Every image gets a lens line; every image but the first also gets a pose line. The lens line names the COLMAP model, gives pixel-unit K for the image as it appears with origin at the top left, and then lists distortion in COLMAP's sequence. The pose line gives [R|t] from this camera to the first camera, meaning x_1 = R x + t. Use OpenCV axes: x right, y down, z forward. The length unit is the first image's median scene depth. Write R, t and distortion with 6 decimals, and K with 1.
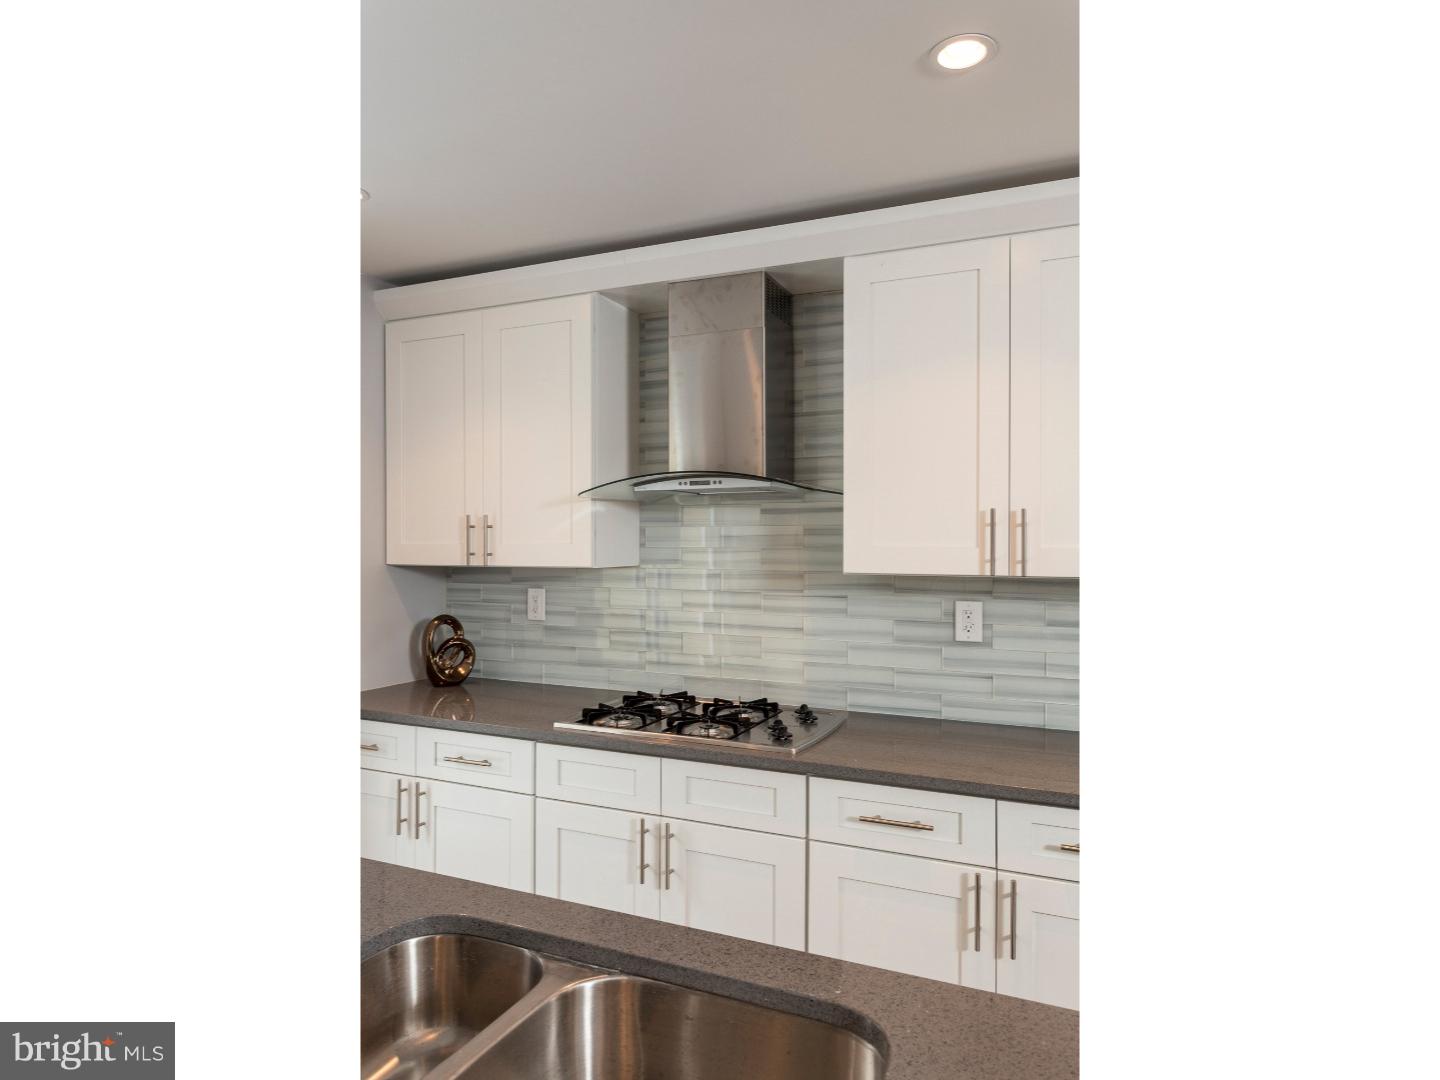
lens RADIAL K [[841.0, 0, 725.4], [0, 841.0, 545.2], [0, 0, 1]] dist [0.054254, 0.000390]
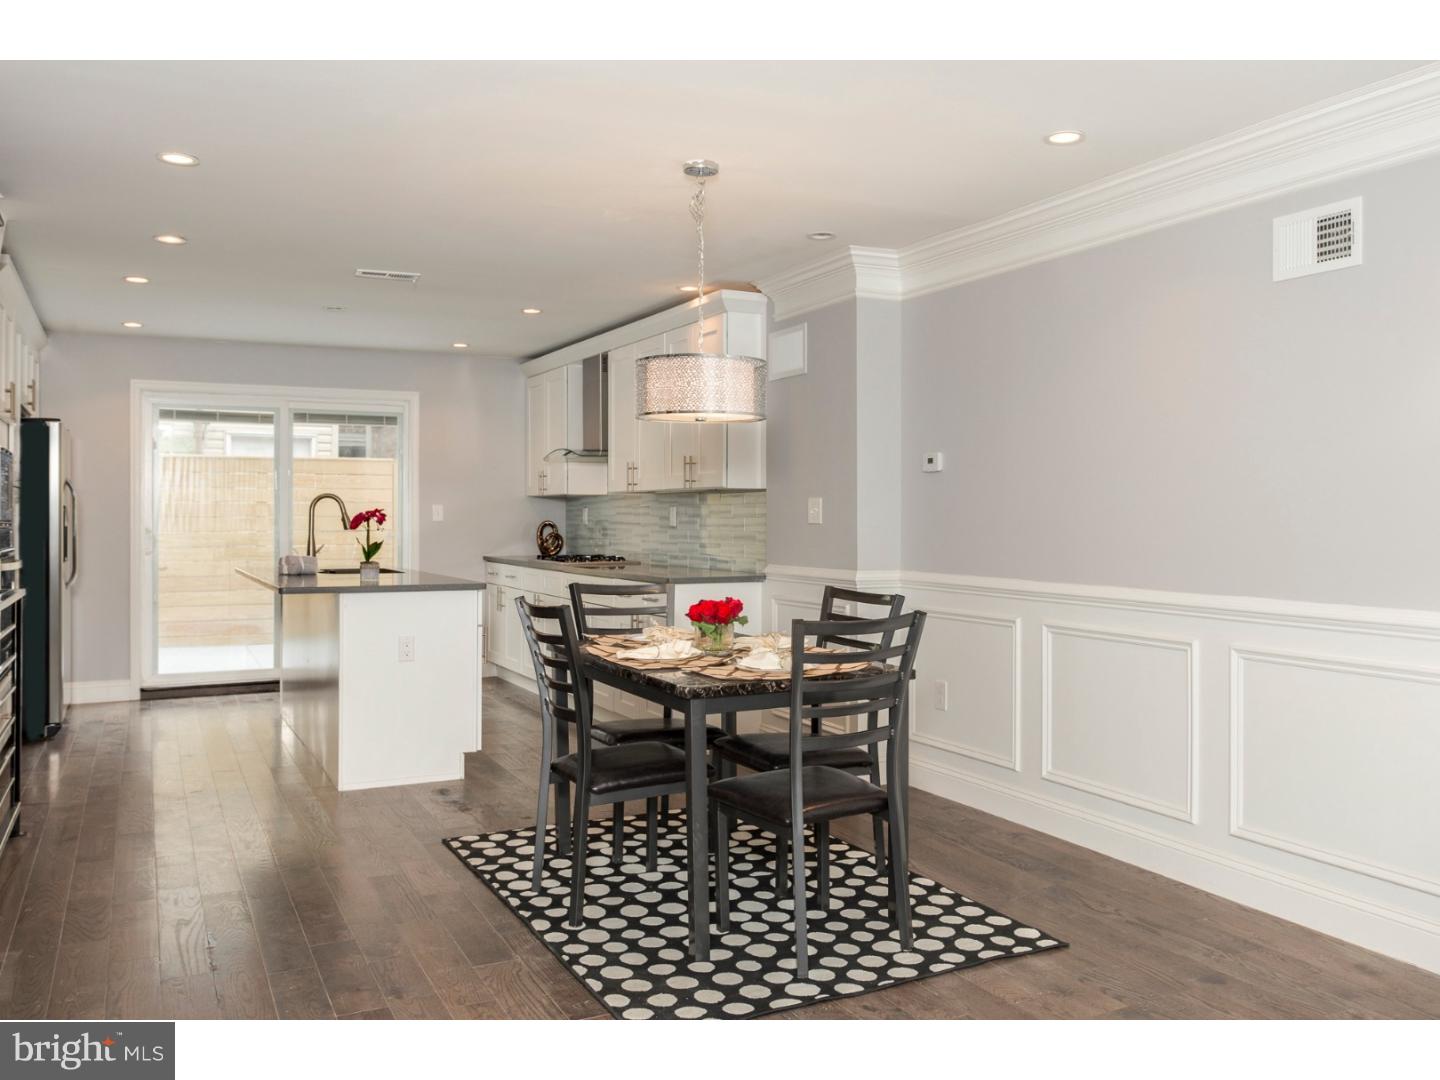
lens RADIAL K [[1246.9, 0, 864.0], [0, 1246.9, 518.2], [0, 0, 1]] dist [0.050131, -0.025946]
pose [[0.818225, -0.017577, -0.574629, 1.995857], [0.030375, 0.999458, 0.012680, 0.058230], [0.574095, -0.027829, 0.818316, -1.011301]]
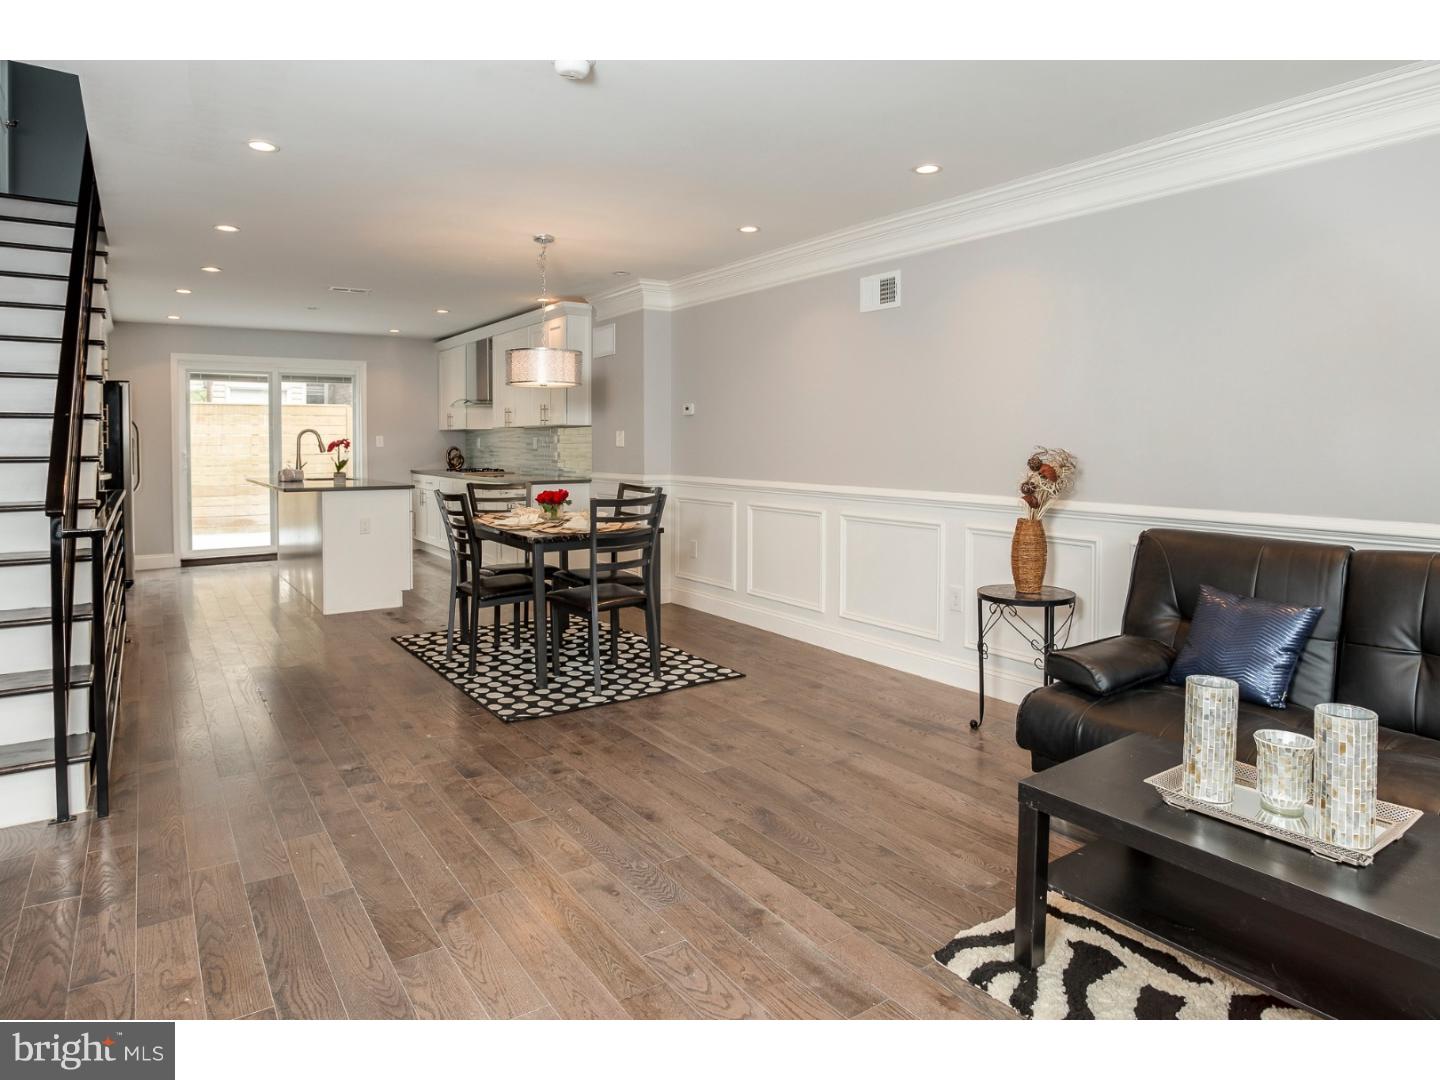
lens RADIAL K [[906.0, 0, 756.4], [0, 906.0, 456.4], [0, 0, 1]] dist [-0.006394, 0.006484]
pose [[0.858713, -0.013808, -0.512271, 2.252719], [0.033189, 0.999037, 0.028706, 0.058115], [0.511381, -0.041653, 0.858344, -1.230987]]
